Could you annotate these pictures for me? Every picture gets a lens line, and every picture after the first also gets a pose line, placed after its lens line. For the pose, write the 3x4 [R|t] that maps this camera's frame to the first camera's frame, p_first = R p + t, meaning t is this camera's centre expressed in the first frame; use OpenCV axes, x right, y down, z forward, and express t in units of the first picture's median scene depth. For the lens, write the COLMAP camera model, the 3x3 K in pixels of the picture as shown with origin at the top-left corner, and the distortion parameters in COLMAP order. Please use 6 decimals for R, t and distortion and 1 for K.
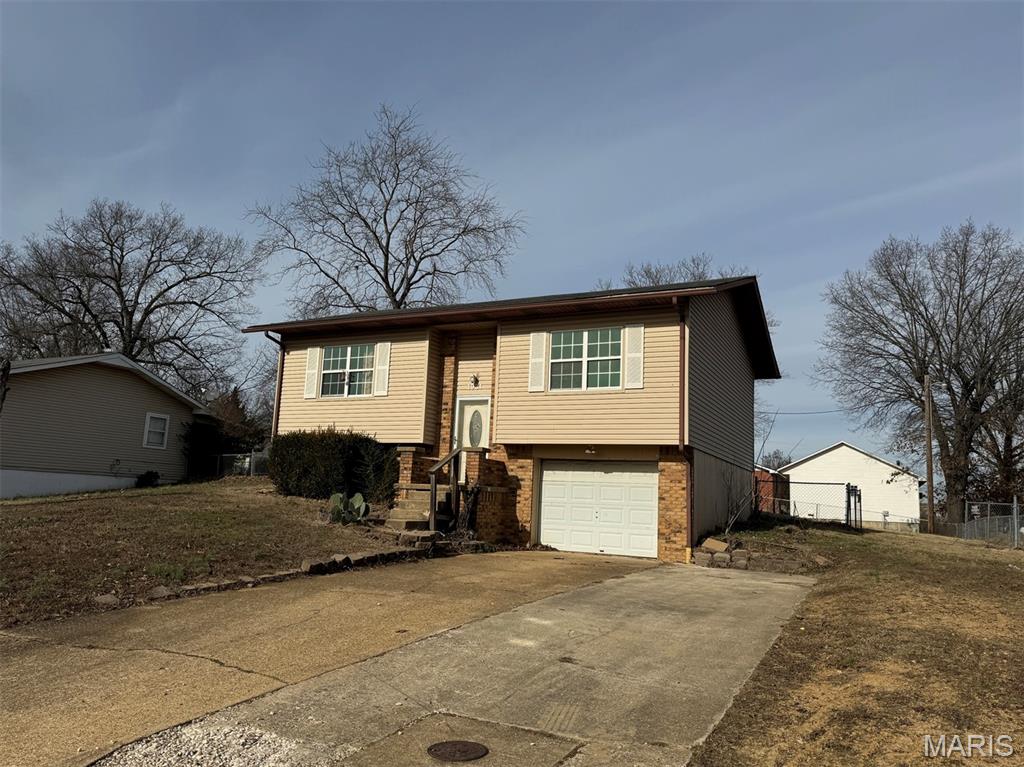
lens RADIAL K [[750.1, 0, 512.0], [0, 750.1, 383.5], [0, 0, 1]] dist [0.116509, -0.206396]
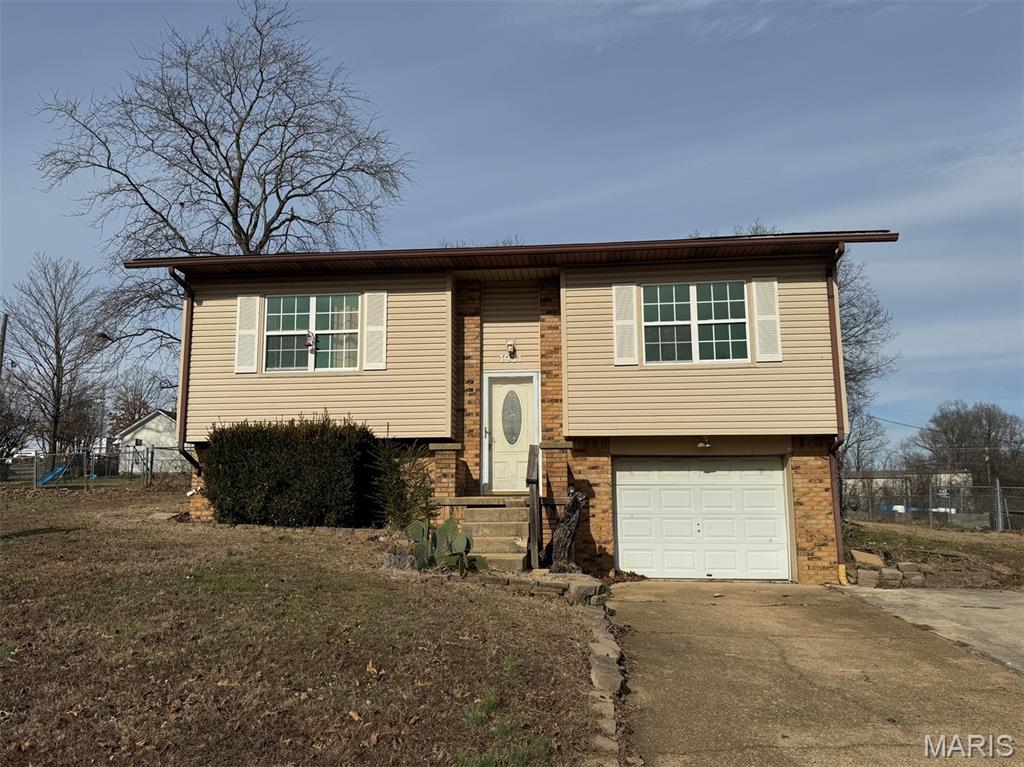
lens RADIAL K [[750.1, 0, 512.0], [0, 750.1, 383.5], [0, 0, 1]] dist [0.116509, -0.206396]
pose [[0.934344, 0.006754, 0.356307, -0.321574], [-0.011826, 0.999857, 0.012059, 0.020602], [-0.356175, -0.015481, 0.934291, 0.337363]]
